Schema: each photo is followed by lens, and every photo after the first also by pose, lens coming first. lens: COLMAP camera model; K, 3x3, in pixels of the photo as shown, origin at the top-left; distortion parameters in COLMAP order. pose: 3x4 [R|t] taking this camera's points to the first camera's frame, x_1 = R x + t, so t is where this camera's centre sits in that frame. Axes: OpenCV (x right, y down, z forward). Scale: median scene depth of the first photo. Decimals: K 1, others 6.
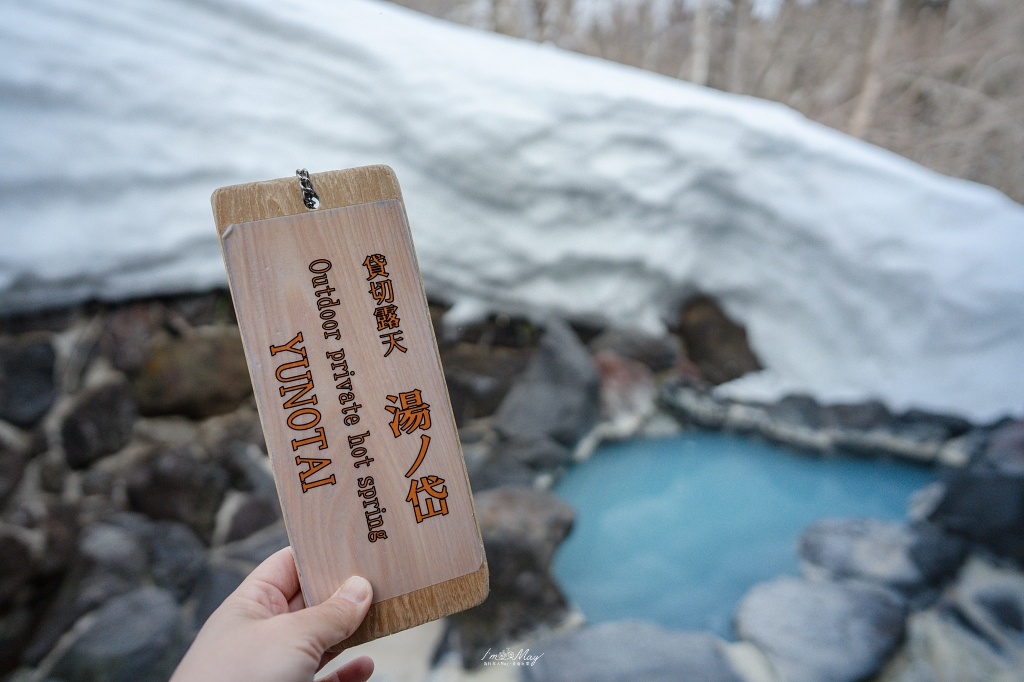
lens RADIAL K [[673.6, 0, 500.2], [0, 673.6, 338.7], [0, 0, 1]] dist [-0.005976, 0.004933]
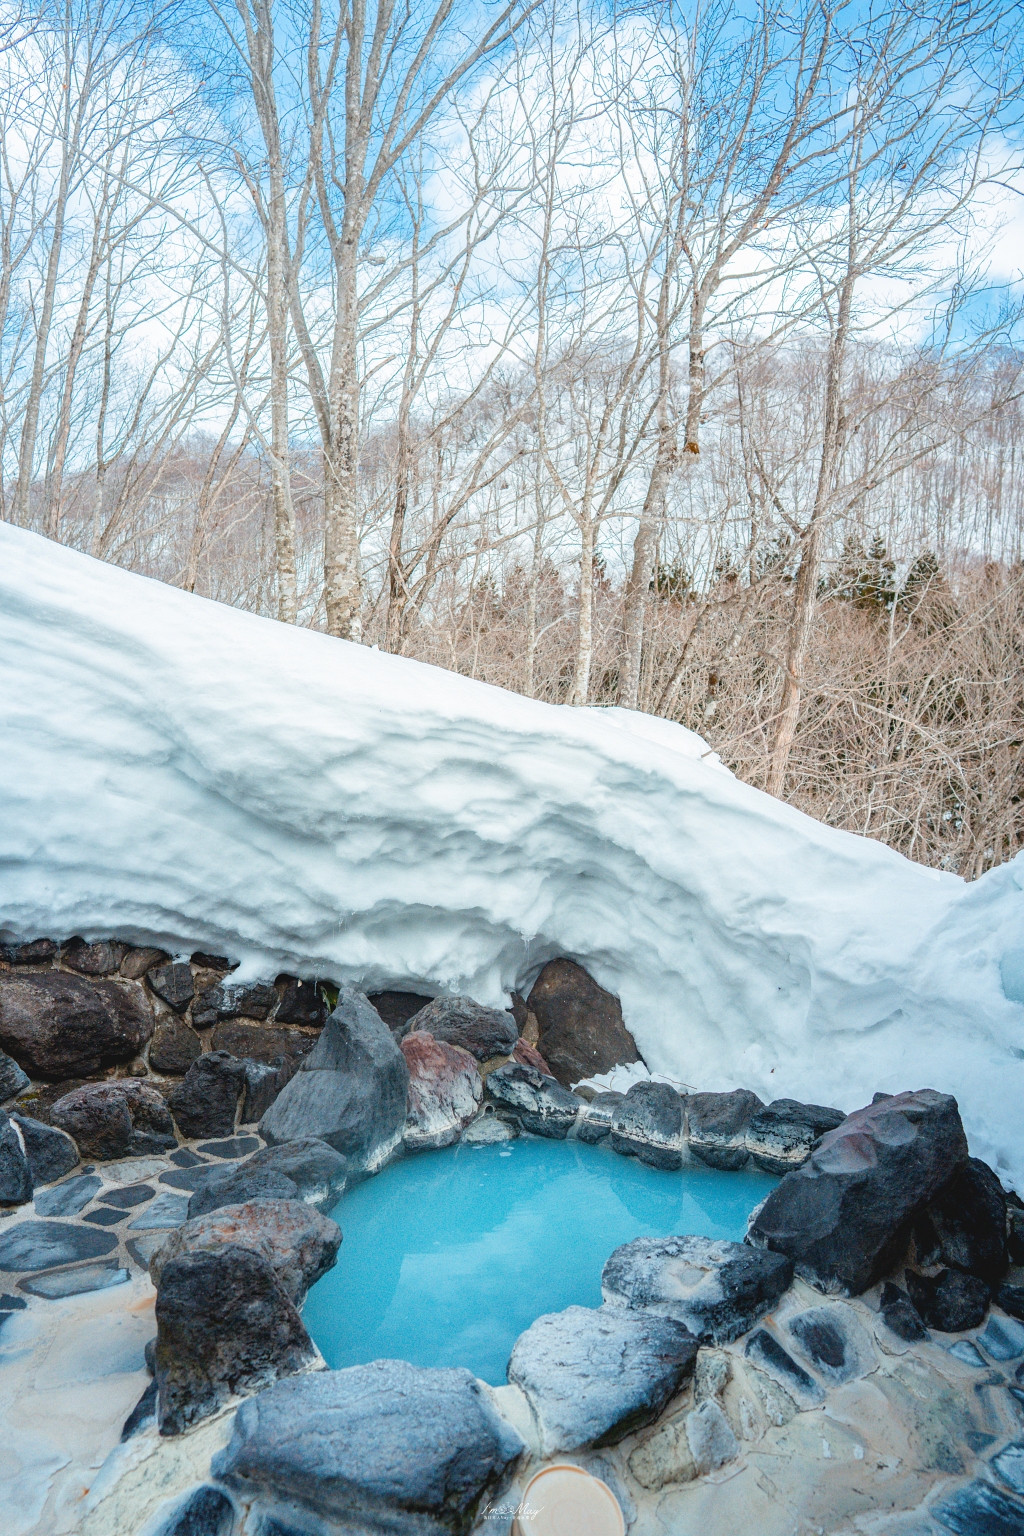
lens RADIAL K [[1010.4, 0, 512.0], [0, 1010.4, 768.0], [0, 0, 1]] dist [-0.005976, 0.004933]
pose [[0.988435, 0.051298, 0.142703, 0.073777], [-0.015876, 0.970880, -0.239040, 0.003411], [-0.150810, 0.234010, 0.960466, -0.200950]]
